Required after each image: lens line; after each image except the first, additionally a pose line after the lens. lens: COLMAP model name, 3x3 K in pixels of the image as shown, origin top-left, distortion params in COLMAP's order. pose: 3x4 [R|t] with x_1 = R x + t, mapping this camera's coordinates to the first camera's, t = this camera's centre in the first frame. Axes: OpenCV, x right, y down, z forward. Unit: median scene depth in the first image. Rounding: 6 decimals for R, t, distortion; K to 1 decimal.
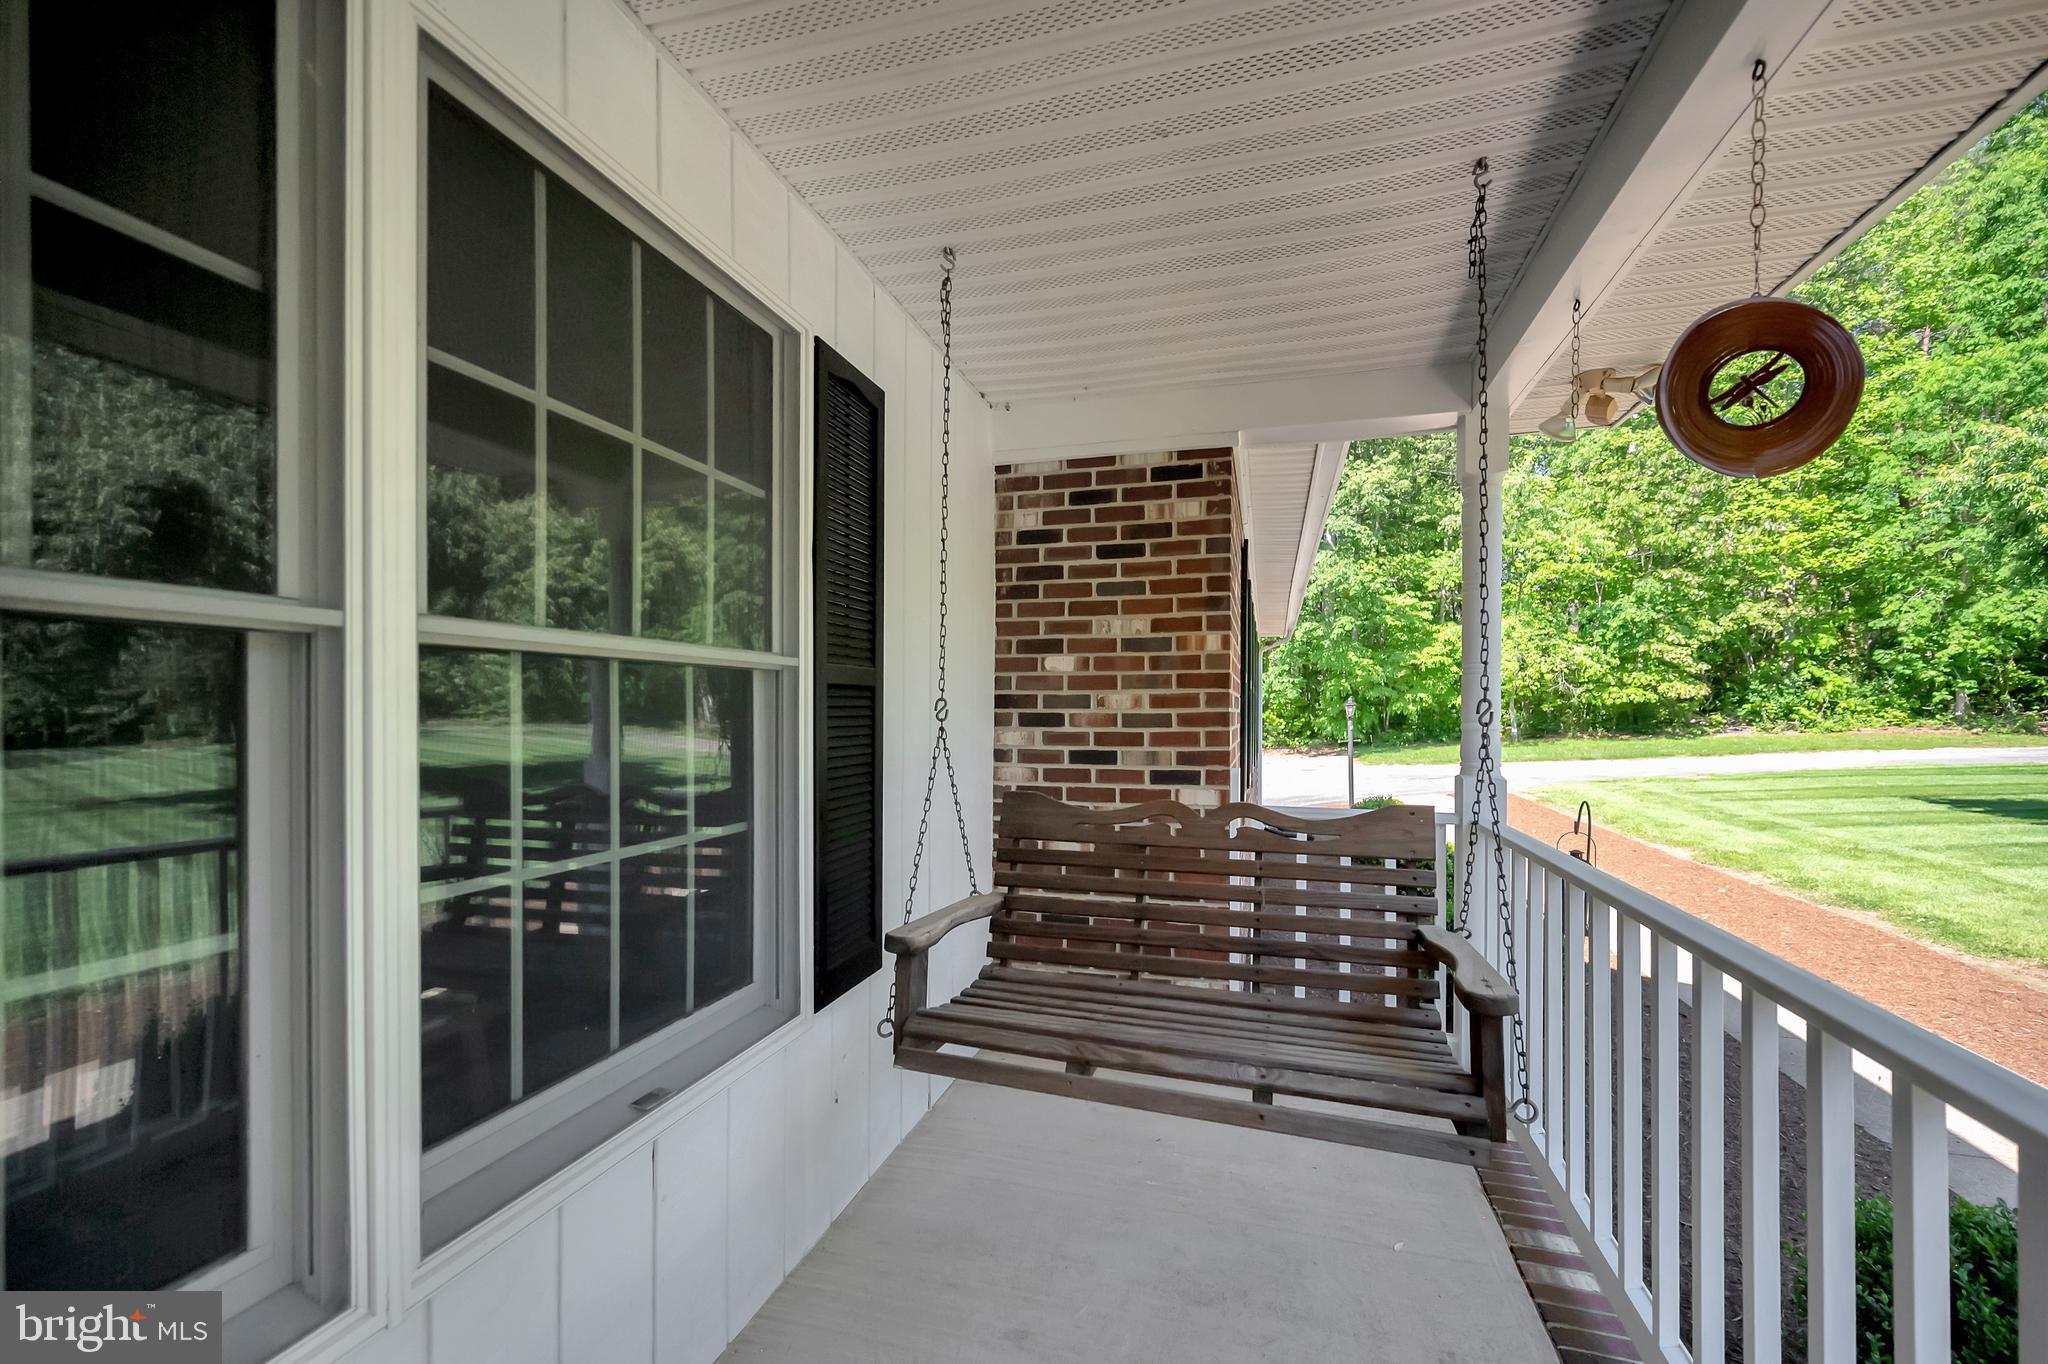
lens RADIAL K [[802.6, 0, 1027.4], [0, 802.6, 711.0], [0, 0, 1]] dist [0.000930, 0.000067]
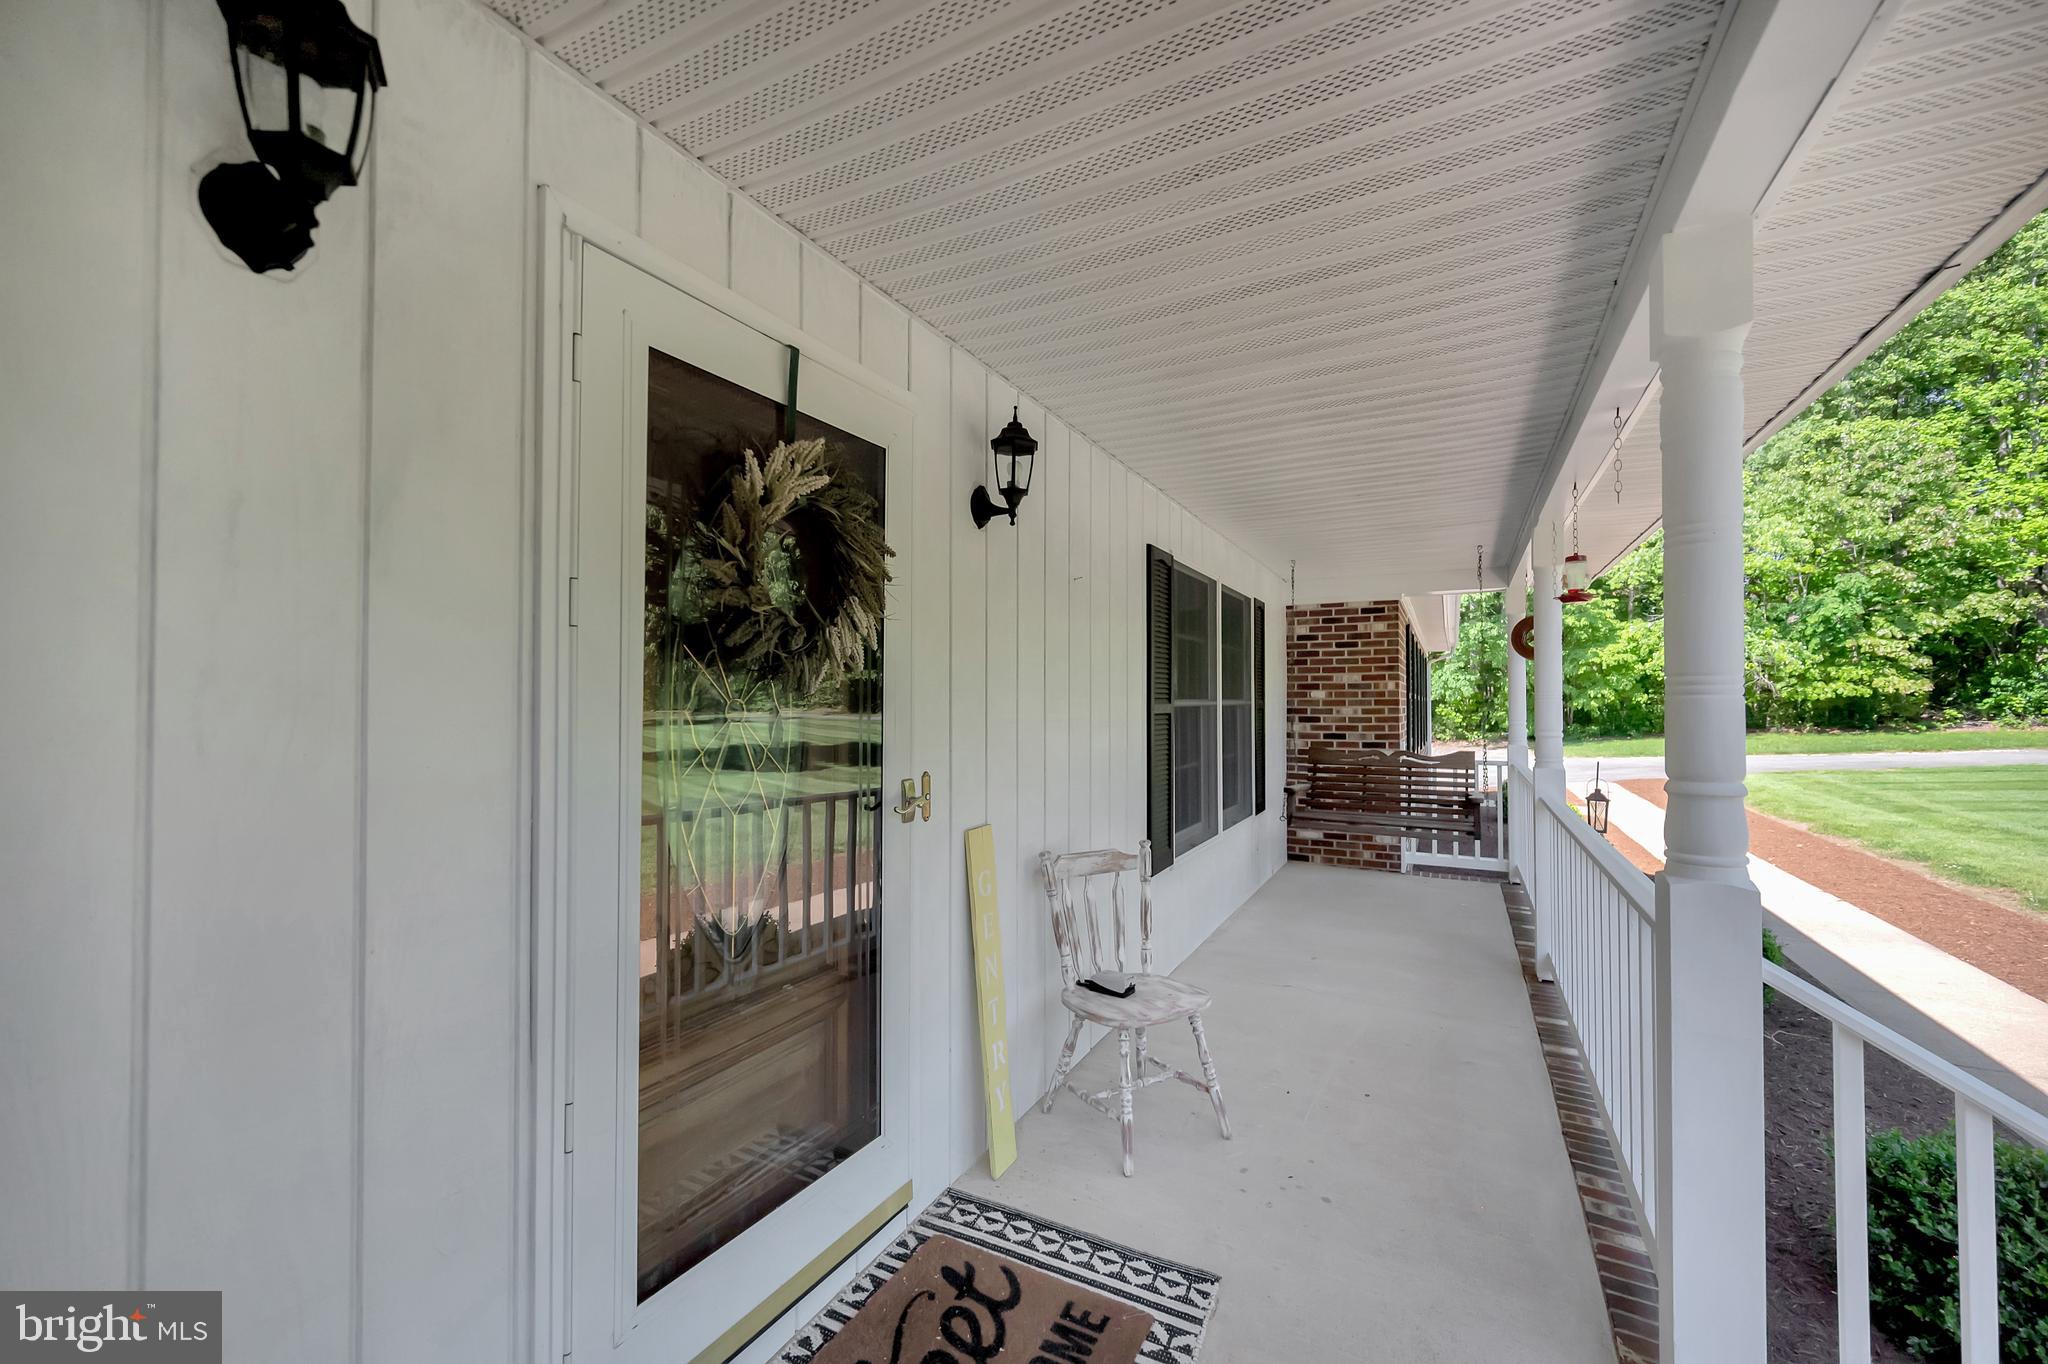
lens RADIAL K [[818.4, 0, 1024.0], [0, 818.4, 682.0], [0, 0, 1]] dist [0.000576, 0.000193]
pose [[0.981518, -0.007265, -0.191231, -0.044907], [0.002167, 0.999637, -0.026857, -0.004646], [0.191357, 0.025946, 0.981177, -0.191400]]
